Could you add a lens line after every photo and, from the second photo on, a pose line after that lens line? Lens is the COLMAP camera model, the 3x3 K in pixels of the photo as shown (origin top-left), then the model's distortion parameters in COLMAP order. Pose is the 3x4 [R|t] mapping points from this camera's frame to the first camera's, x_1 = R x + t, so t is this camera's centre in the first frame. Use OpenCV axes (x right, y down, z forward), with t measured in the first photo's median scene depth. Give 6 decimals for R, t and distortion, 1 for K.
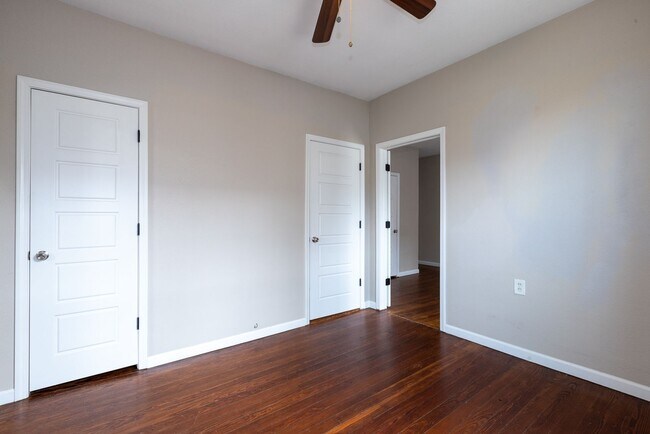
lens RADIAL K [[291.2, 0, 323.8], [0, 291.2, 219.1], [0, 0, 1]] dist [-0.000937, -0.000105]
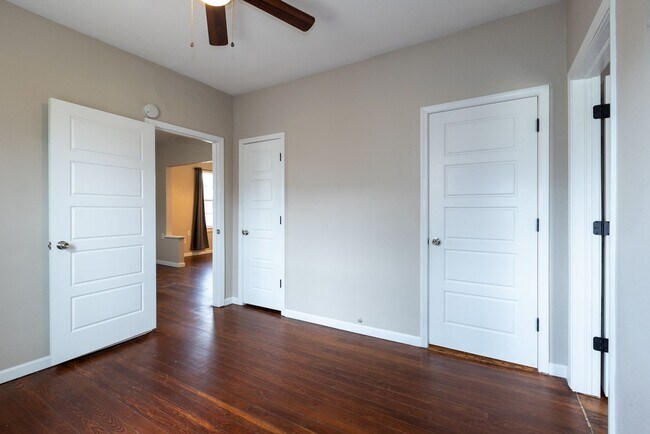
lens RADIAL K [[296.4, 0, 326.4], [0, 296.4, 213.5], [0, 0, 1]] dist [0.015889, -0.000121]
pose [[0.384600, 0.006470, -0.923061, 0.588680], [-0.006187, 0.999971, 0.004432, -0.004358], [0.923063, 0.004007, 0.384629, 0.440764]]
